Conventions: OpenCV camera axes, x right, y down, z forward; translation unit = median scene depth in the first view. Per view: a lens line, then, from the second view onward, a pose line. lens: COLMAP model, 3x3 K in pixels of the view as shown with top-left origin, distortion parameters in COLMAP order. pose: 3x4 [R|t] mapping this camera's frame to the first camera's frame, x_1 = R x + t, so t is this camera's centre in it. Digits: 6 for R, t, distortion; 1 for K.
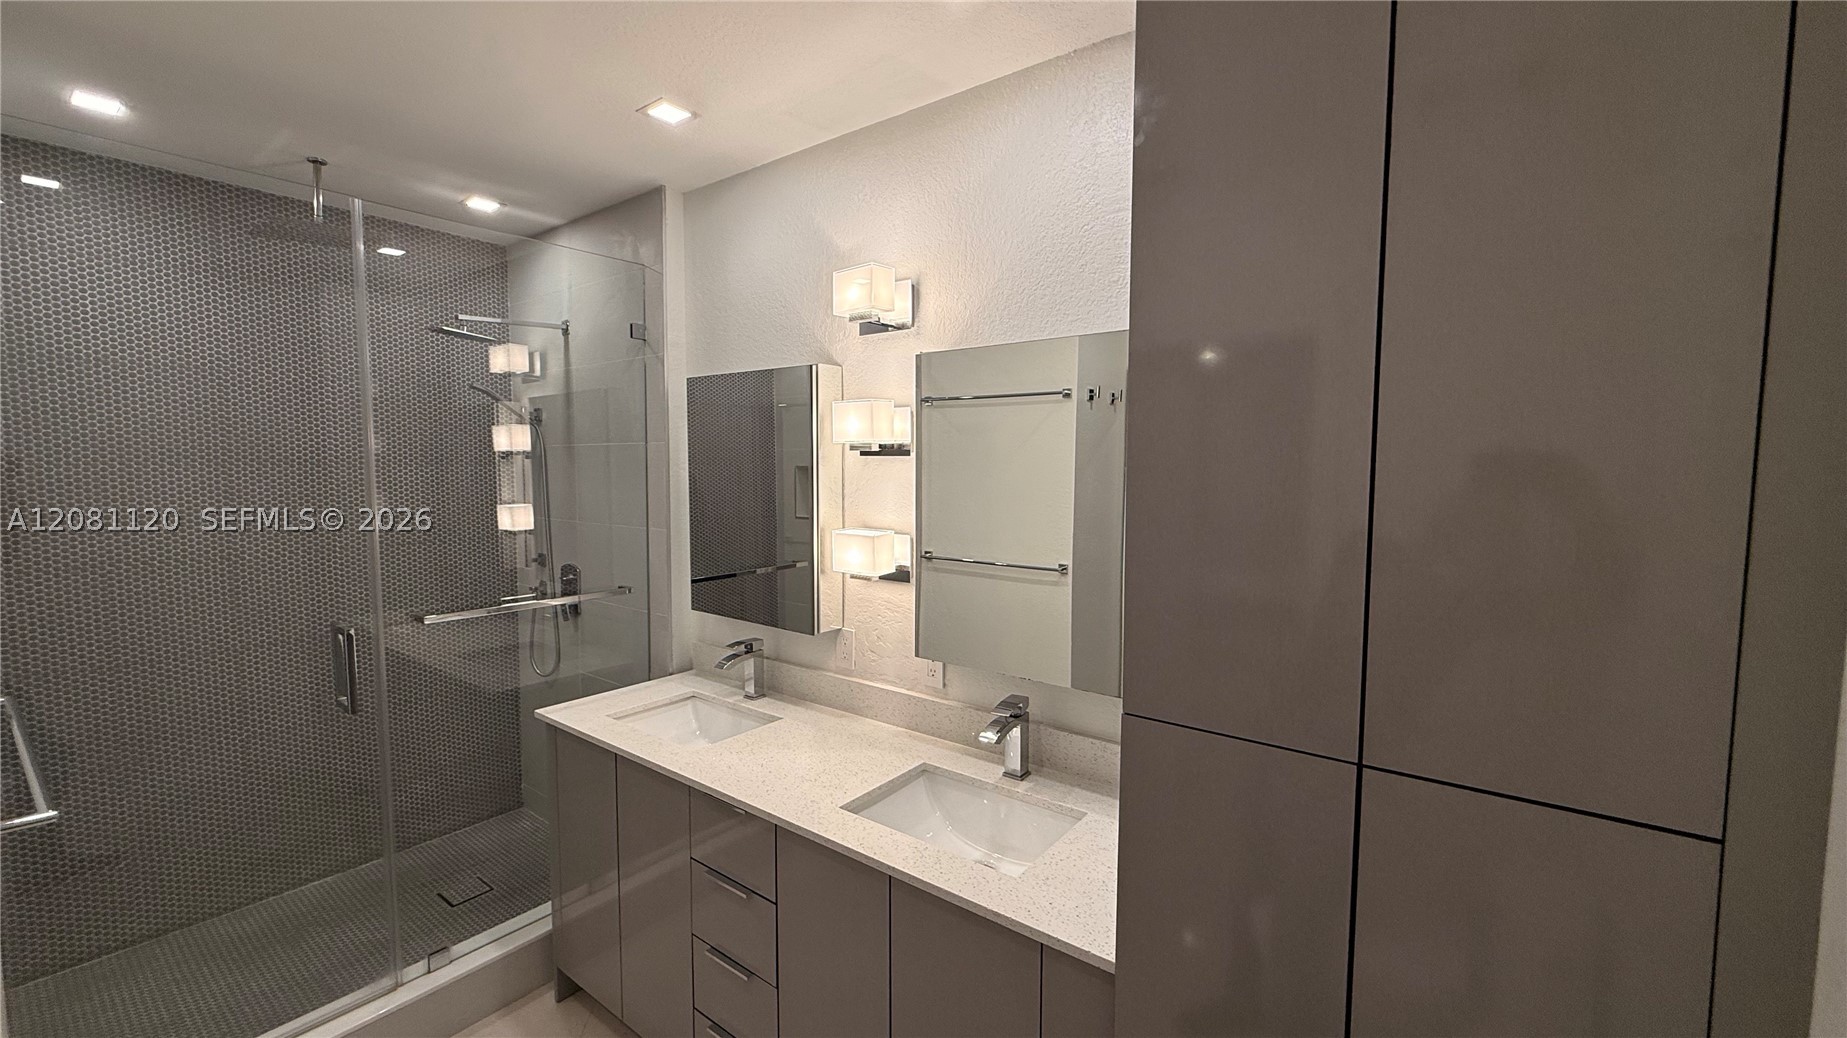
lens RADIAL K [[736.0, 0, 916.4], [0, 736.0, 517.6], [0, 0, 1]] dist [-0.001478, 0.000020]
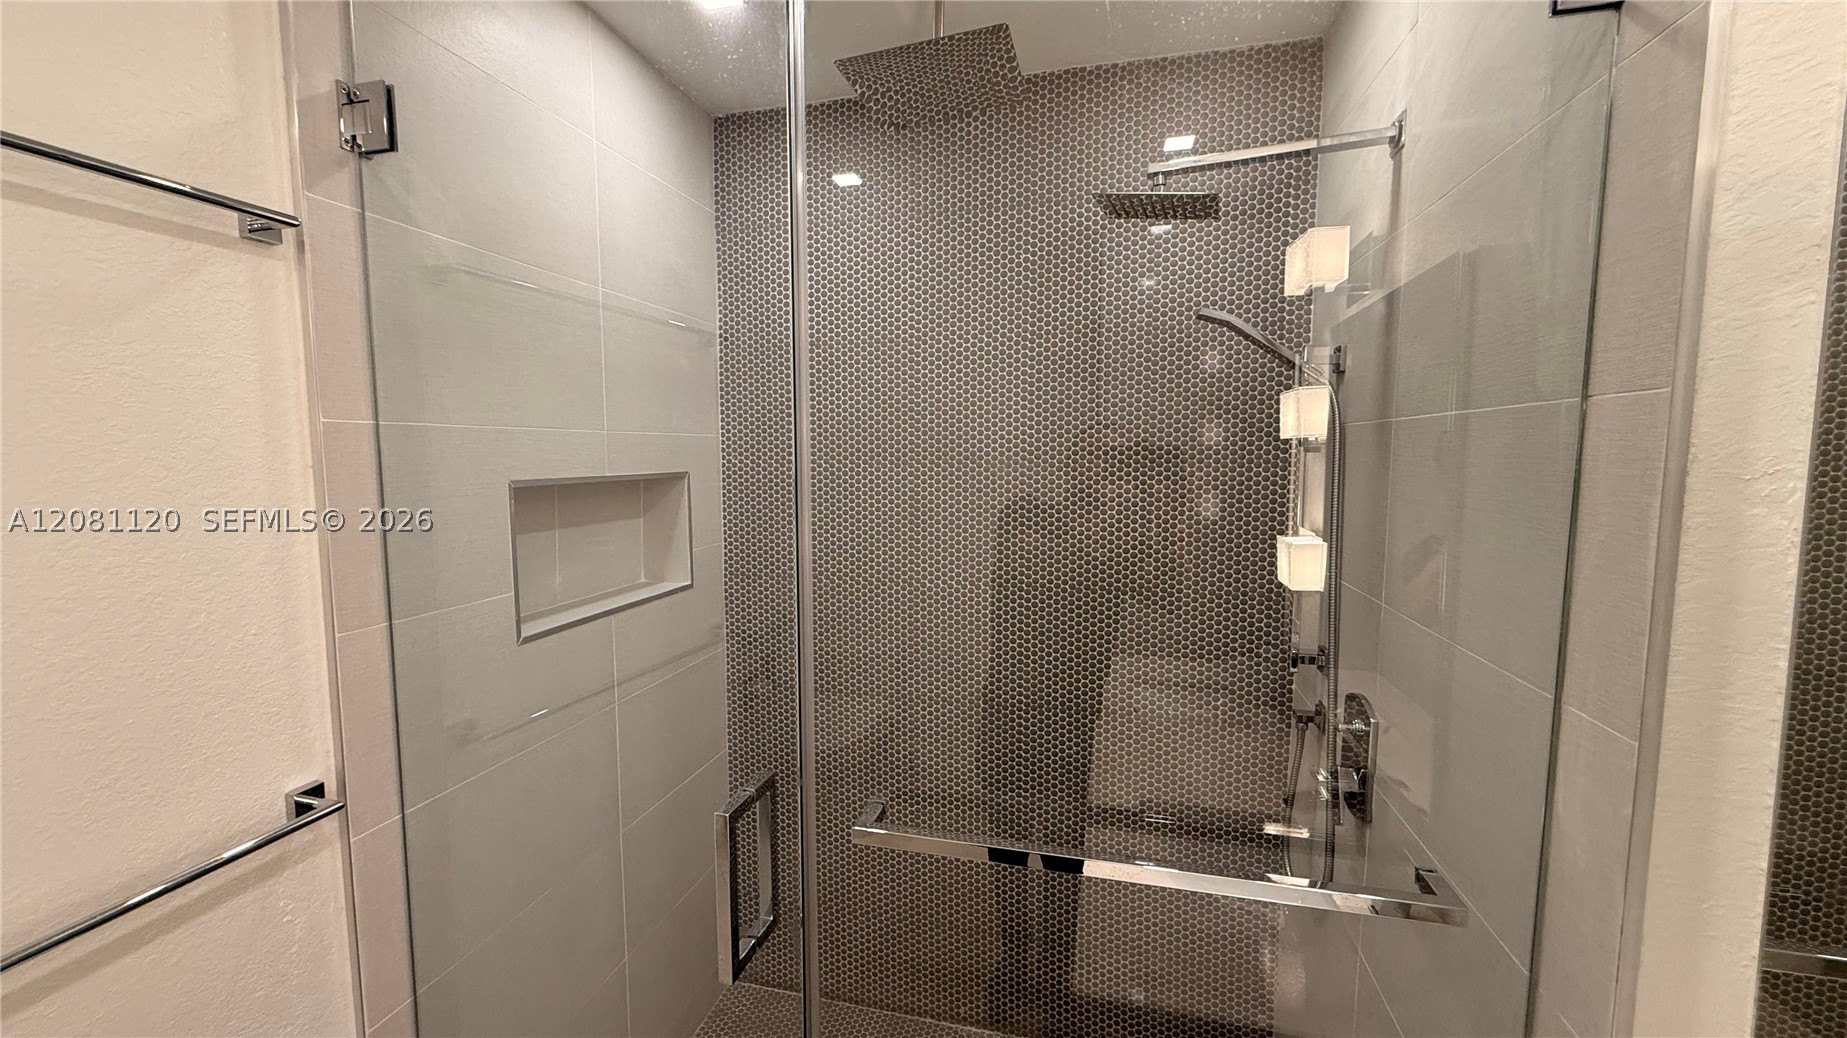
lens RADIAL K [[736.0, 0, 916.4], [0, 736.0, 517.6], [0, 0, 1]] dist [-0.001478, 0.000020]
pose [[0.395347, 0.077336, -0.915270, -0.244866], [-0.063910, 0.996350, 0.056581, -0.065516], [0.916306, 0.036126, 0.398847, 0.766790]]
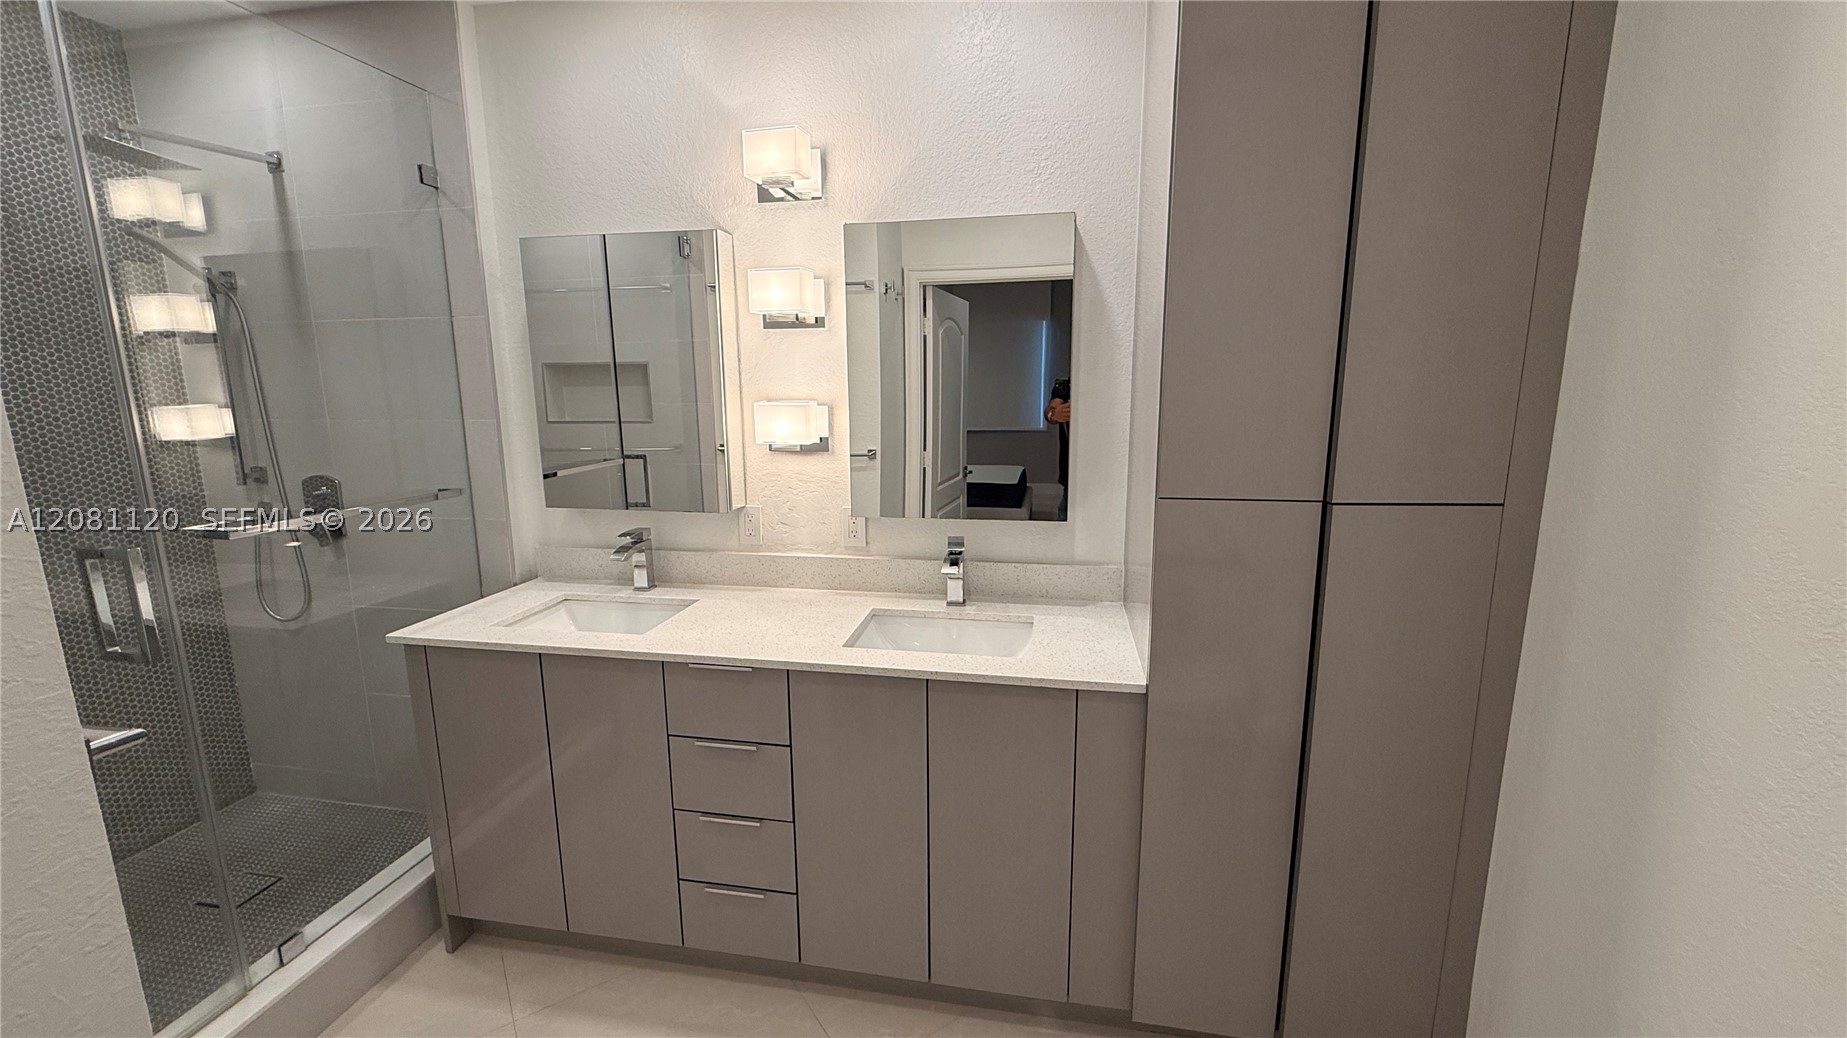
lens RADIAL K [[736.0, 0, 916.4], [0, 736.0, 517.6], [0, 0, 1]] dist [-0.001478, 0.000020]
pose [[0.891485, -0.090411, 0.443938, -0.330445], [0.043591, 0.992457, 0.114585, 0.059769], [-0.450949, -0.082799, 0.888701, 0.001214]]
